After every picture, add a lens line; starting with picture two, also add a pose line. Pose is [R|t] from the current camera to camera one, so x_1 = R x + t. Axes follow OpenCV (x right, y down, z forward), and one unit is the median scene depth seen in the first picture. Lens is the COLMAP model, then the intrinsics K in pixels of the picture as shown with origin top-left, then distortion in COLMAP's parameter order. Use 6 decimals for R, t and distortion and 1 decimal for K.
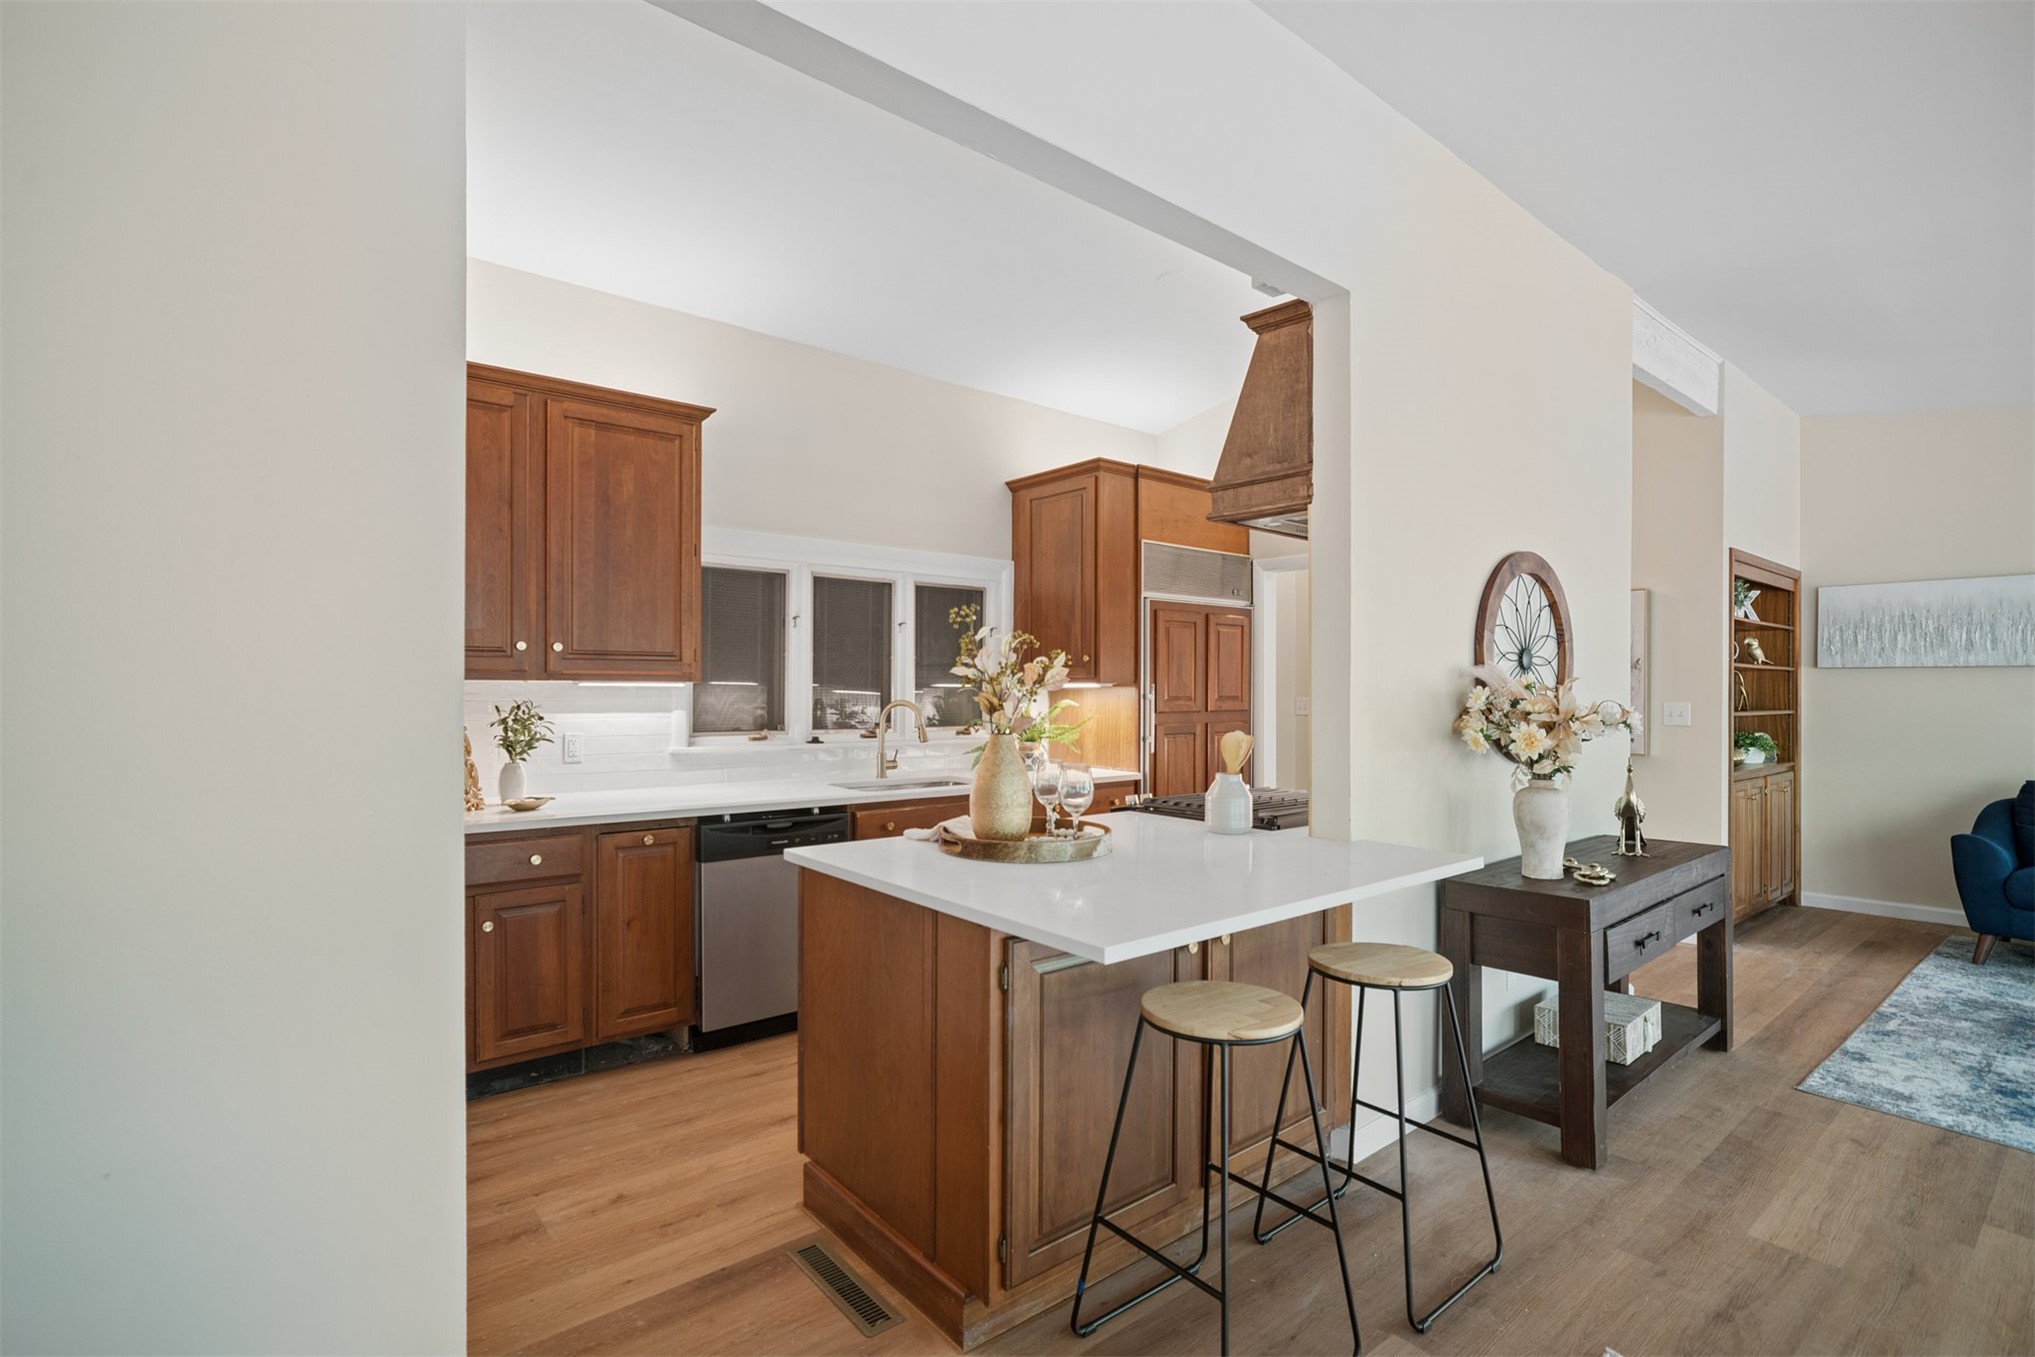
lens RADIAL K [[944.2, 0, 1009.0], [0, 944.2, 692.5], [0, 0, 1]] dist [-0.003177, 0.000102]
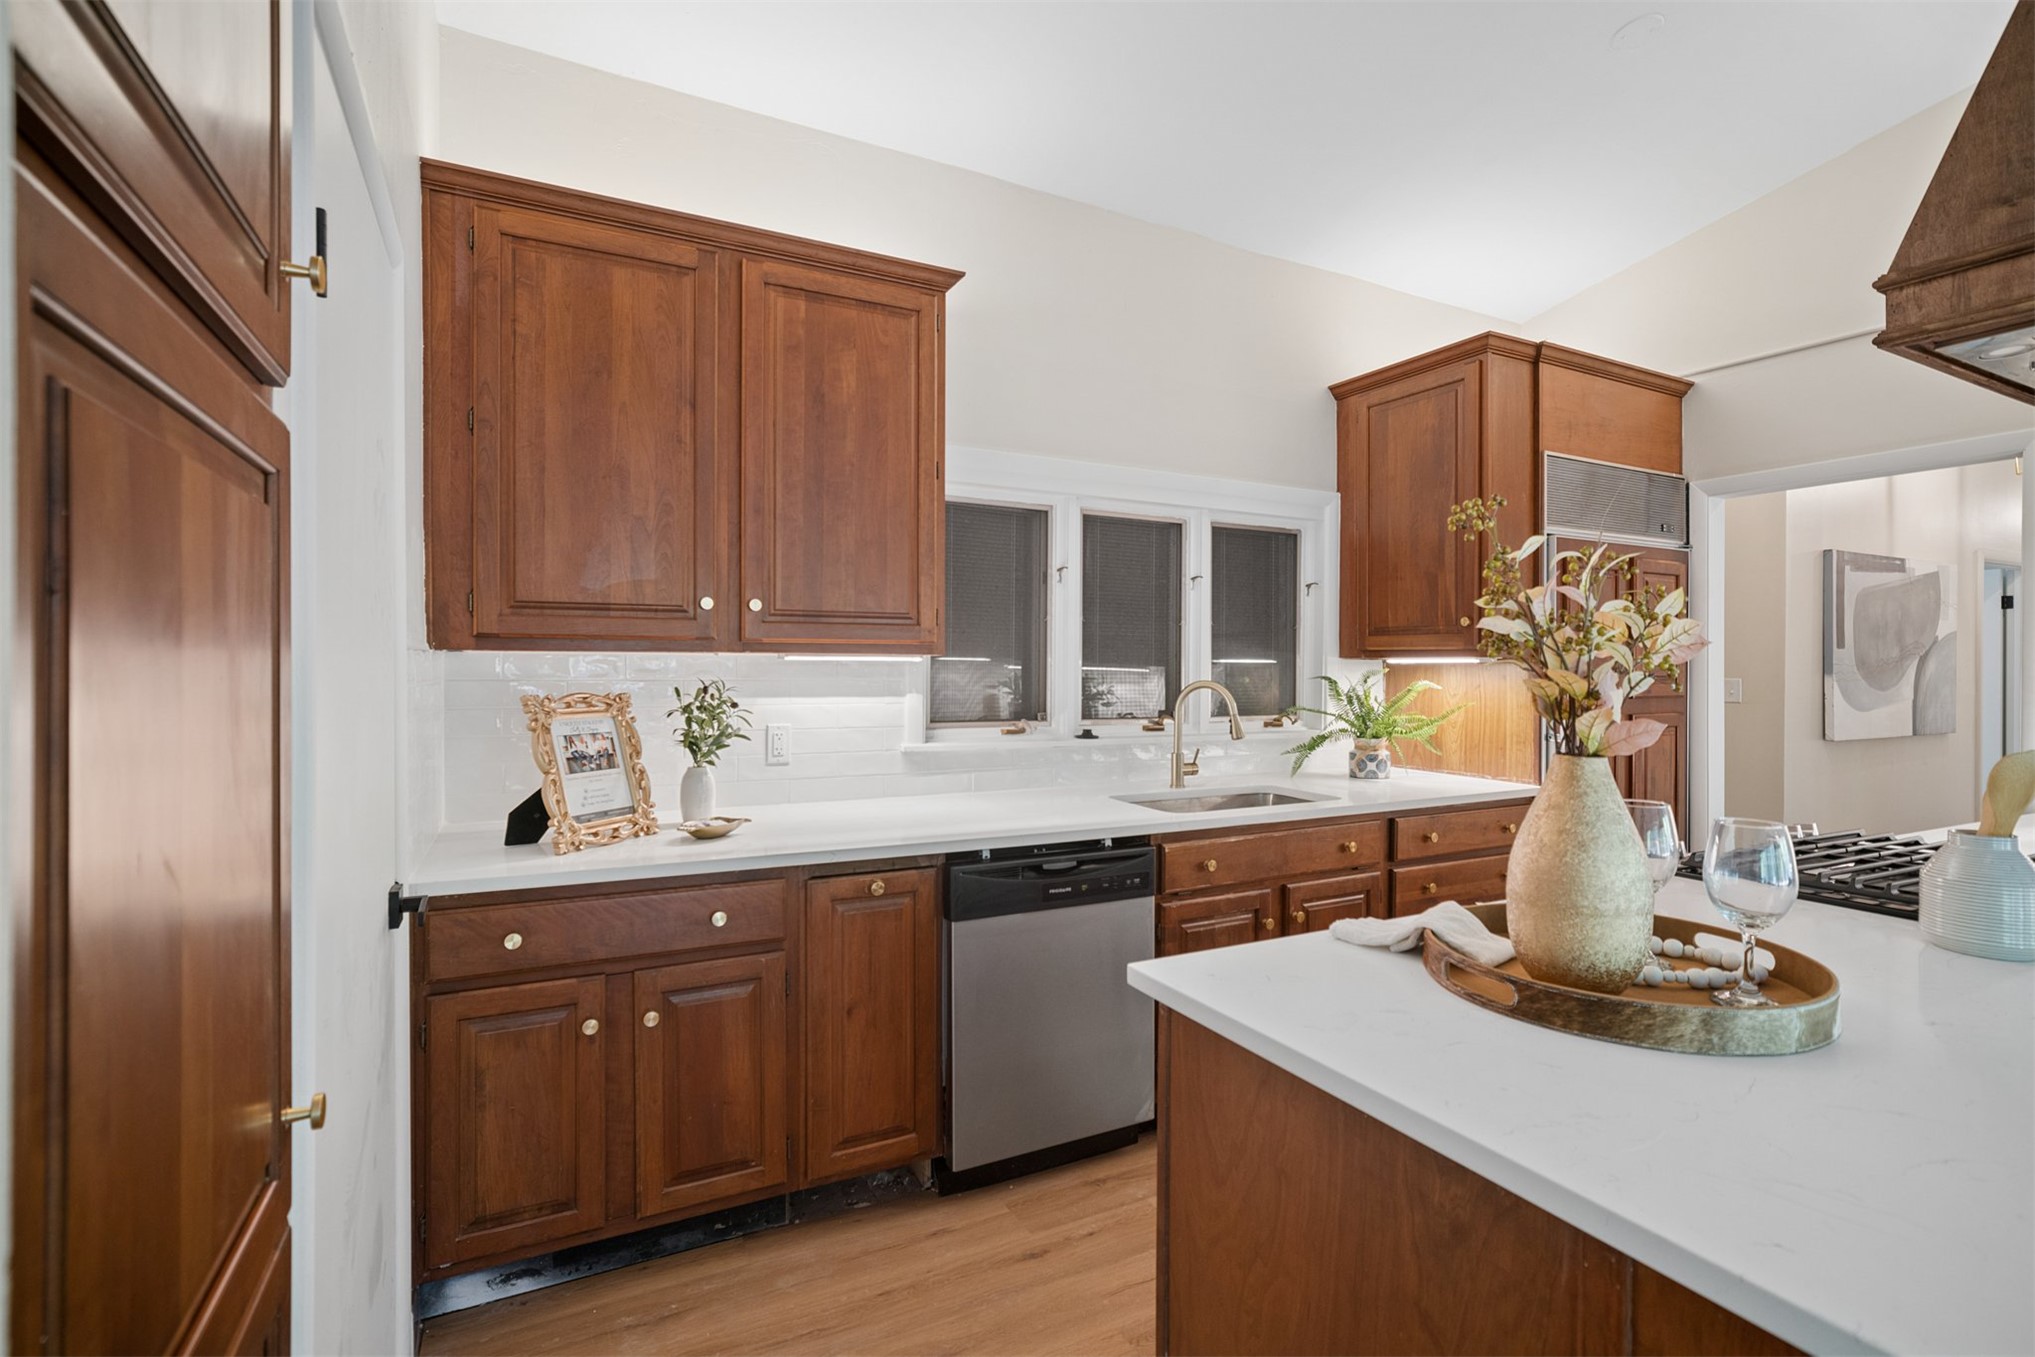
lens RADIAL K [[933.0, 0, 1017.5], [0, 933.0, 678.5], [0, 0, 1]] dist [-0.003306, 0.001312]
pose [[0.979303, 0.002742, -0.202381, -0.140872], [-0.001122, 0.999966, 0.008120, 0.000971], [0.202396, -0.007725, 0.979273, 0.347087]]
